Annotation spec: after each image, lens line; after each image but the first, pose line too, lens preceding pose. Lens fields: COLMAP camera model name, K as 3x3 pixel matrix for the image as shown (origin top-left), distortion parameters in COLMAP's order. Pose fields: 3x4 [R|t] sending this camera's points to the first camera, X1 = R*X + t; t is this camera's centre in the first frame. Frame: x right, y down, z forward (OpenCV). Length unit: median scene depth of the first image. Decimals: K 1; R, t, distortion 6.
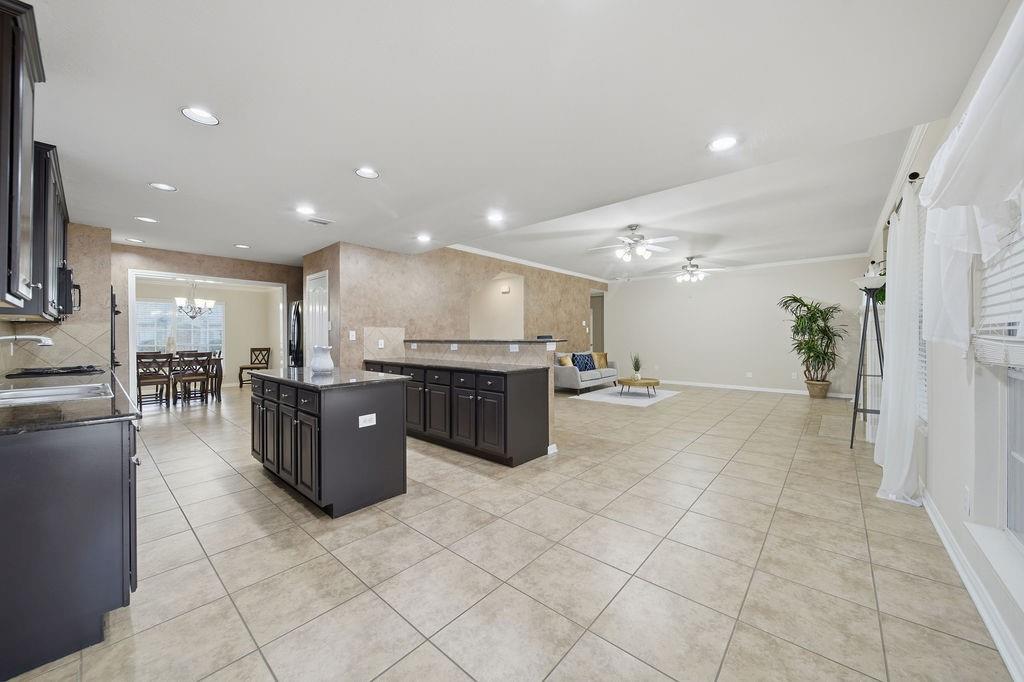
lens RADIAL K [[363.2, 0, 512.4], [0, 363.2, 338.7], [0, 0, 1]] dist [-0.001384, -0.000313]
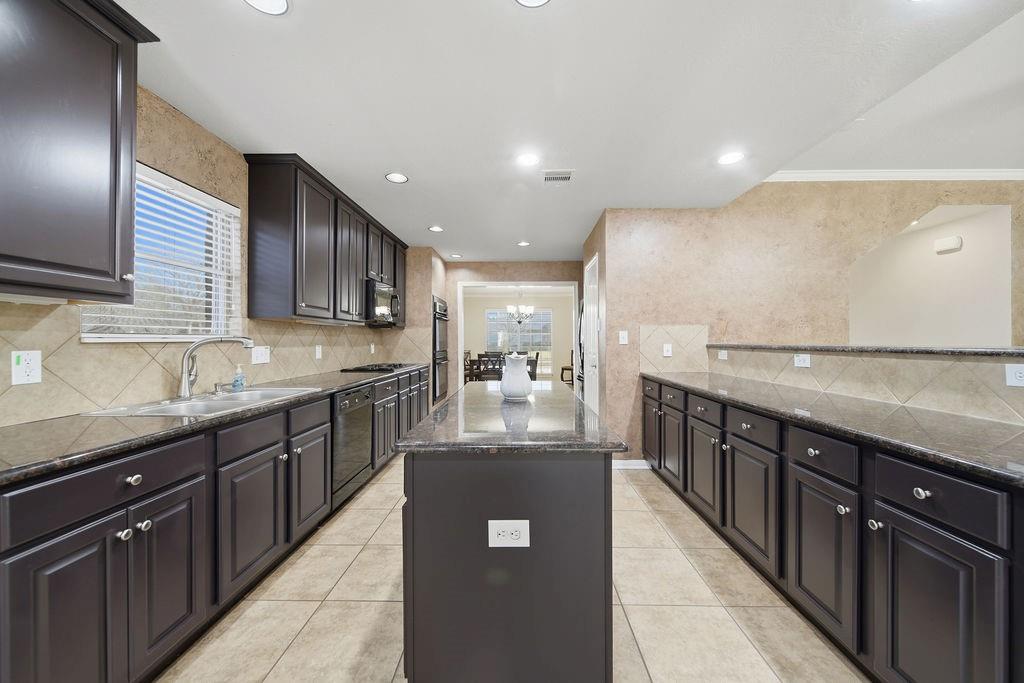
lens RADIAL K [[363.2, 0, 512.4], [0, 363.2, 339.2], [0, 0, 1]] dist [-0.001384, -0.000313]
pose [[0.640755, 0.000472, -0.767745, -0.034514], [-0.005648, 0.999976, -0.004099, -0.001452], [0.767725, 0.006963, 0.640742, 0.372771]]
